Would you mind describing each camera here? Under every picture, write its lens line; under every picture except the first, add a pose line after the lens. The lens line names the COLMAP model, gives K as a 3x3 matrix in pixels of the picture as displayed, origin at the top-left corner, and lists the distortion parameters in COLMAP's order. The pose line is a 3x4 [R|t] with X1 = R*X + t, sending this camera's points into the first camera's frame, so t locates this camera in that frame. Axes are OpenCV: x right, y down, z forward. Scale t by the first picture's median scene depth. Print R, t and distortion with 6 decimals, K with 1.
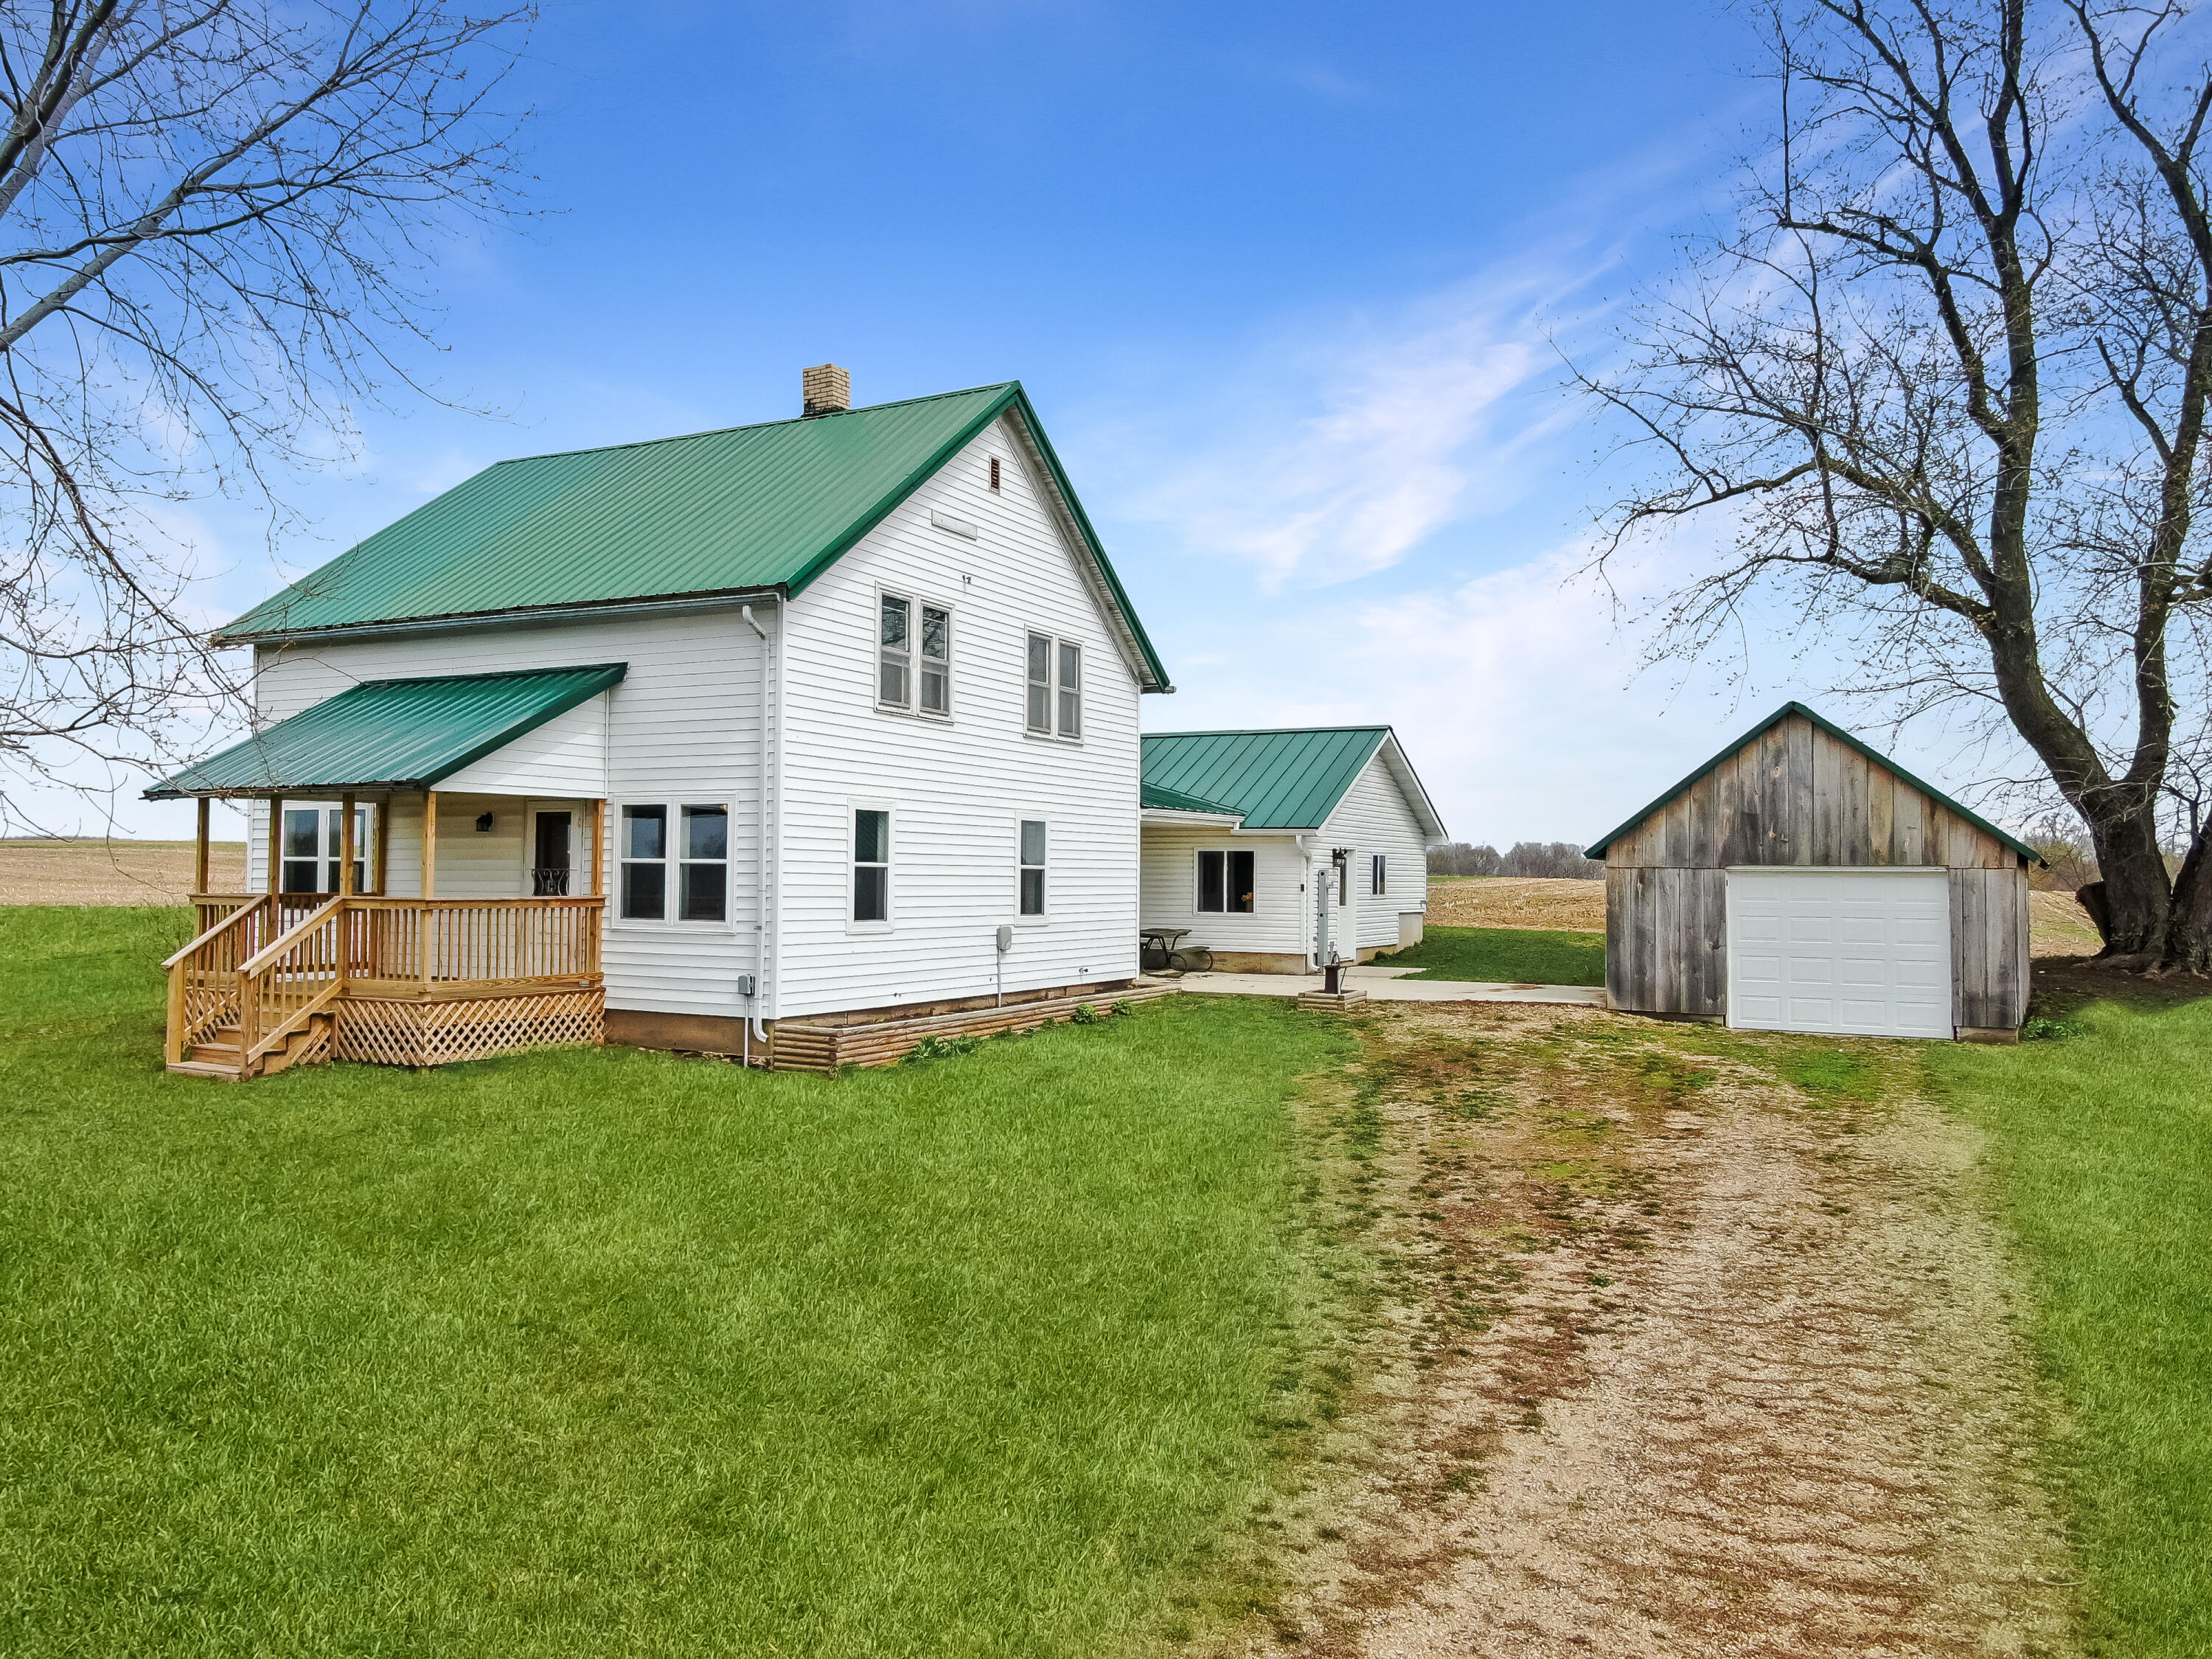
lens RADIAL K [[1641.4, 0, 1106.0], [0, 1641.4, 829.5], [0, 0, 1]] dist [-0.001967, 0.007205]
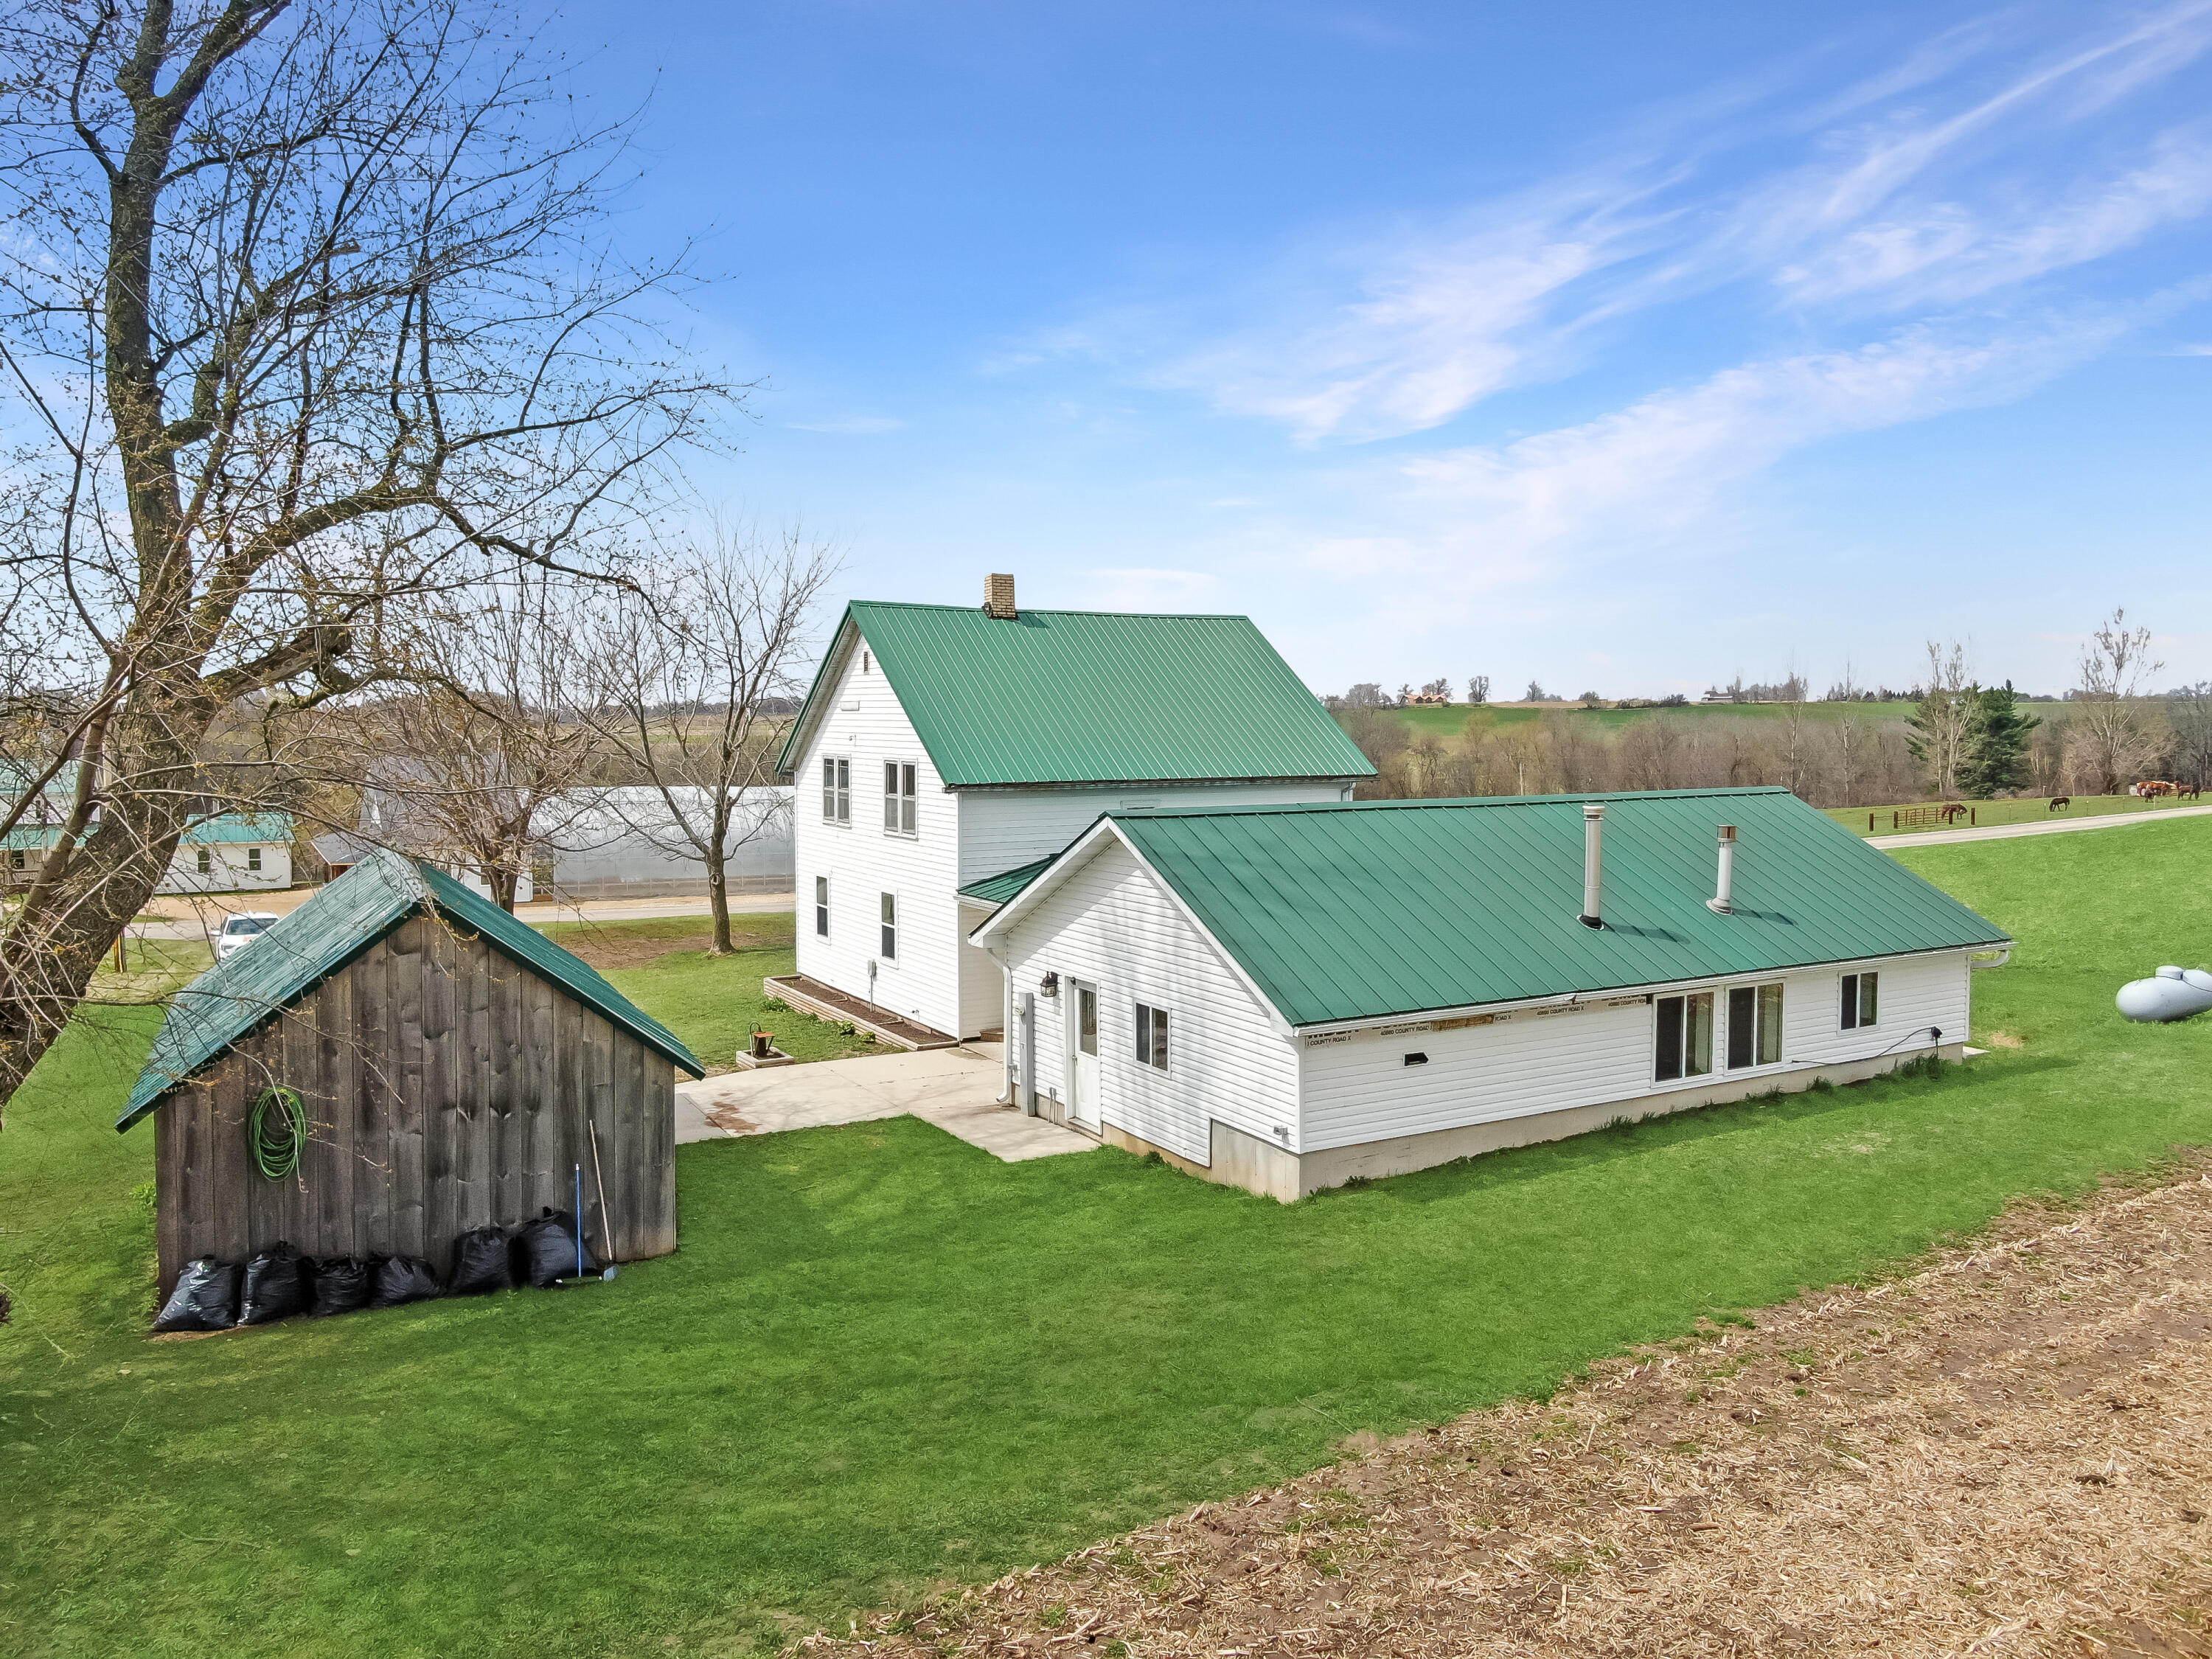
lens RADIAL K [[1641.4, 0, 1106.0], [0, 1641.4, 829.5], [0, 0, 1]] dist [-0.001967, 0.007205]
pose [[-0.541849, 0.054256, -0.838722, 1.106209], [0.016126, 0.998402, 0.054168, -0.141420], [0.840321, 0.015825, -0.541858, 2.027264]]
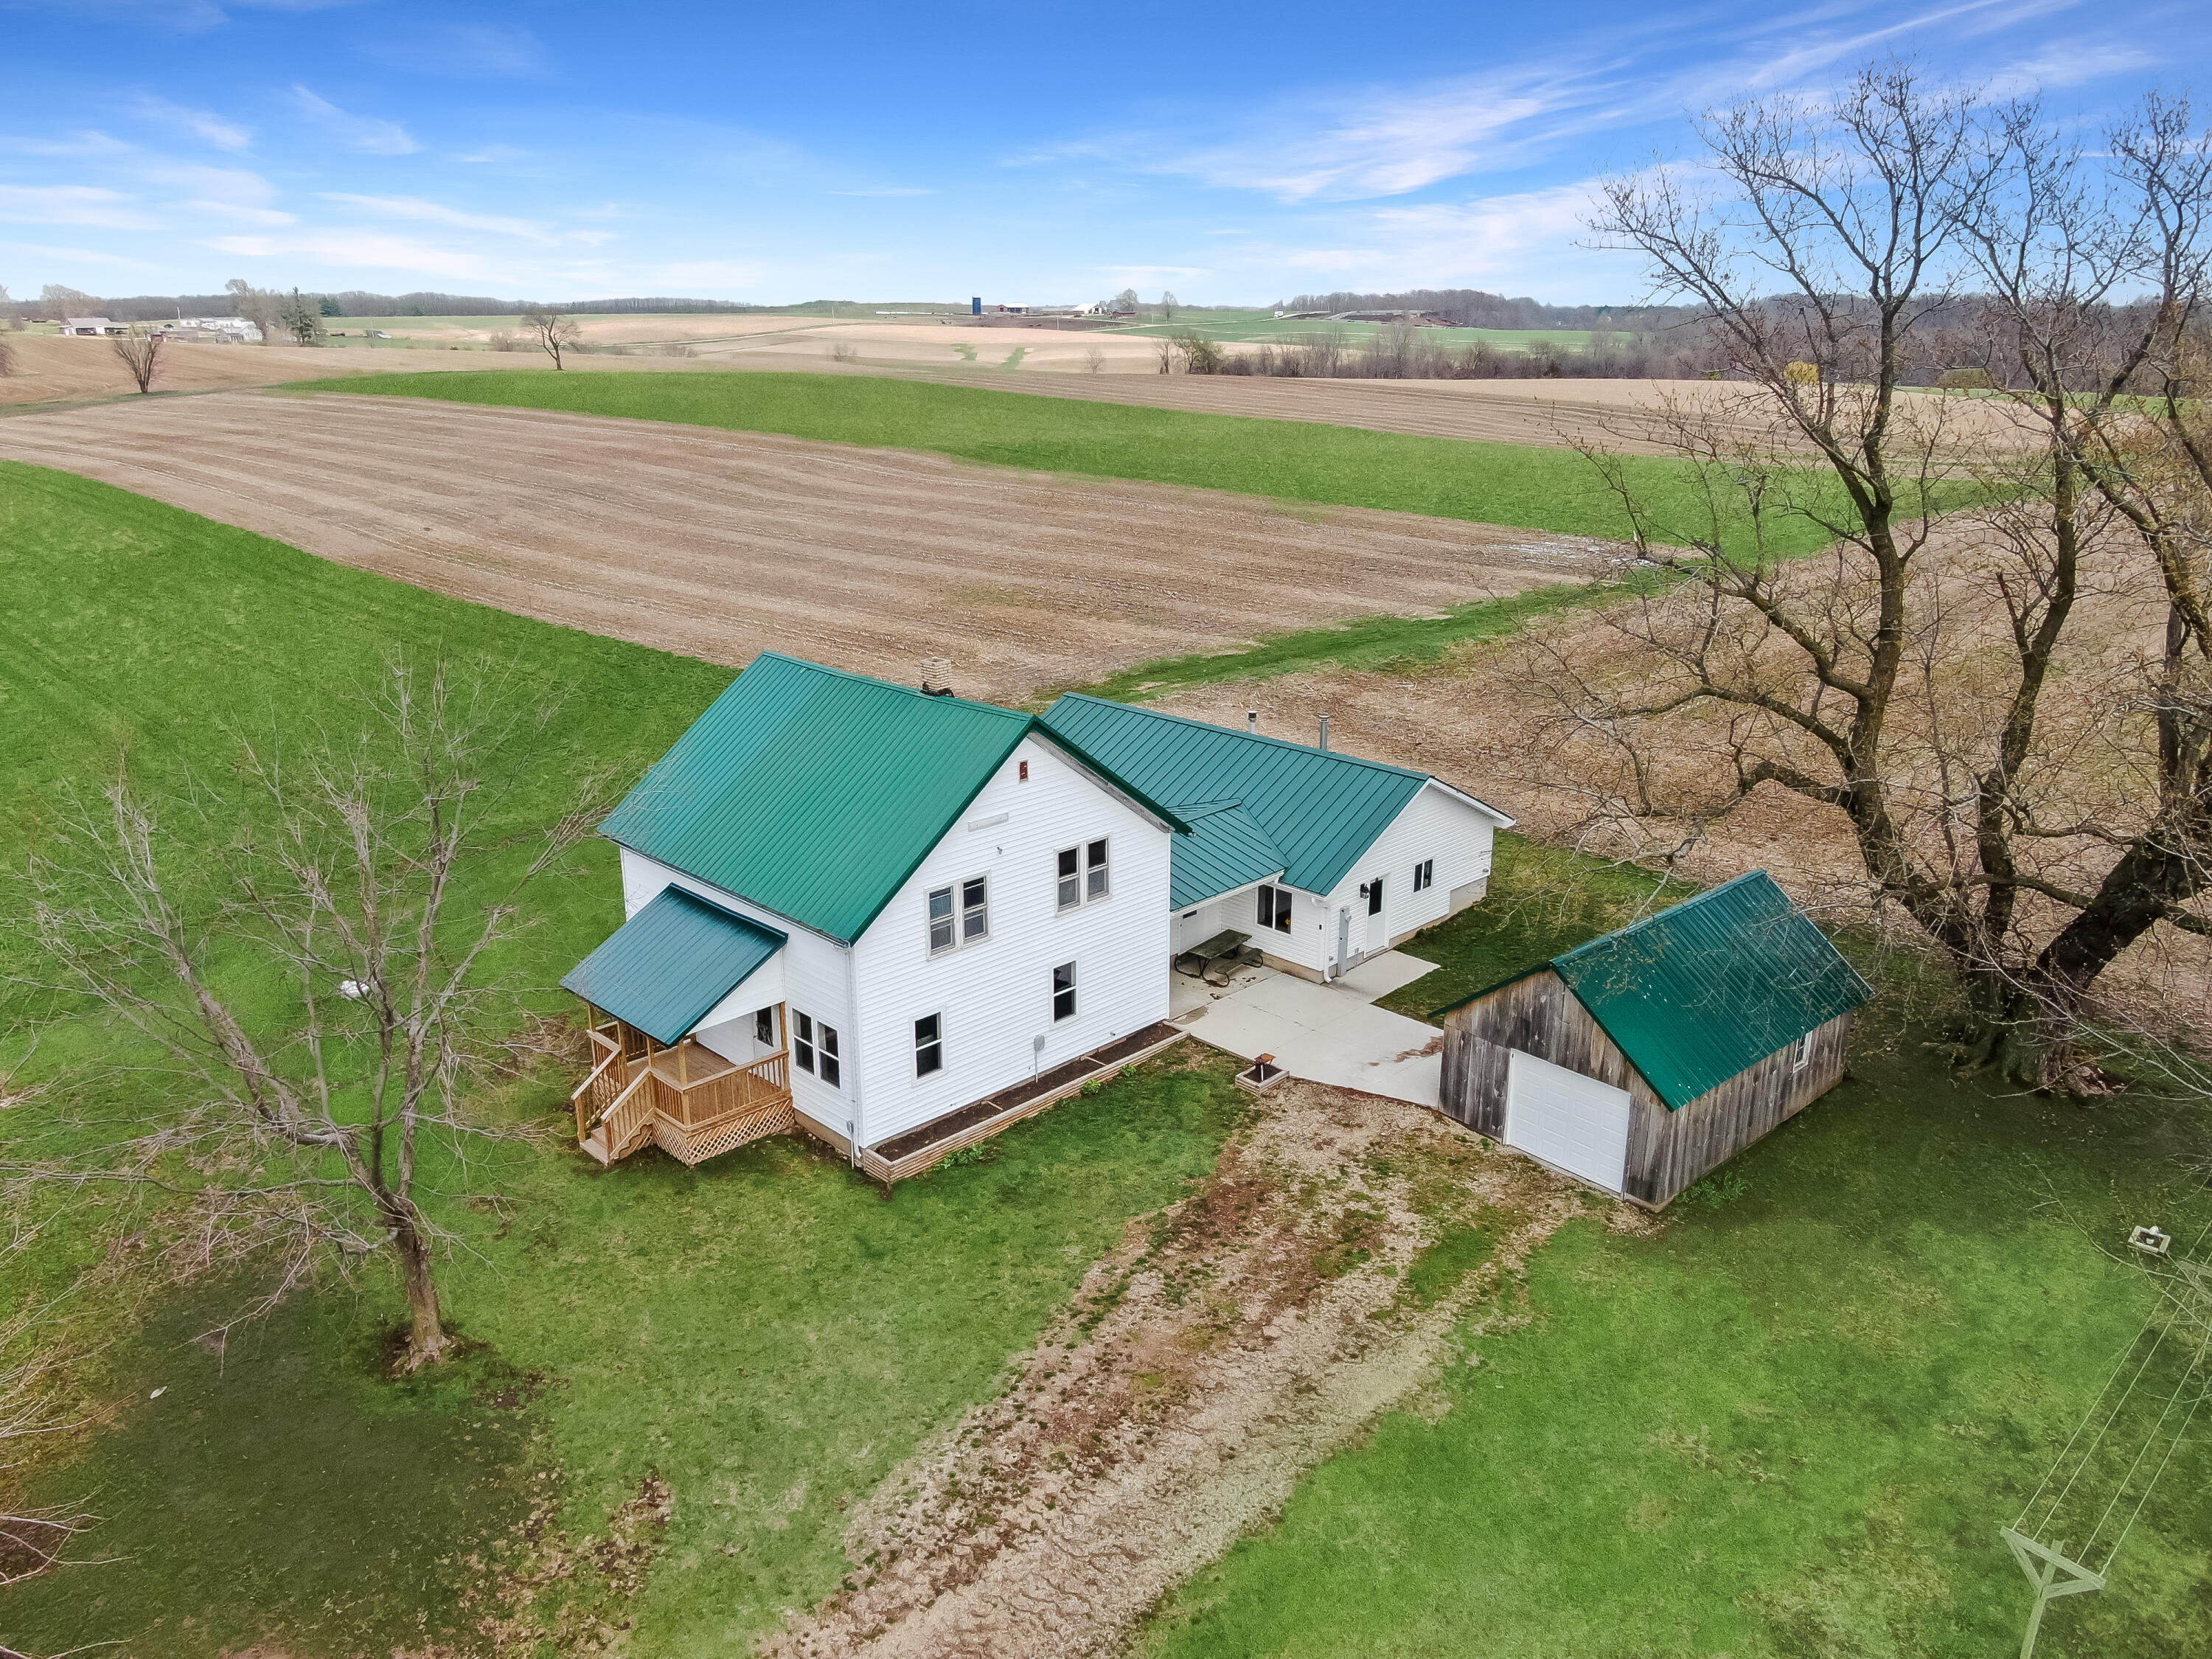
lens RADIAL K [[1641.4, 0, 1106.0], [0, 1641.4, 829.5], [0, 0, 1]] dist [-0.001967, 0.007205]
pose [[0.950321, 0.085276, -0.299362, 0.474092], [0.019850, 0.943181, 0.331686, -0.677508], [0.310638, -0.321151, 0.894632, -0.372395]]
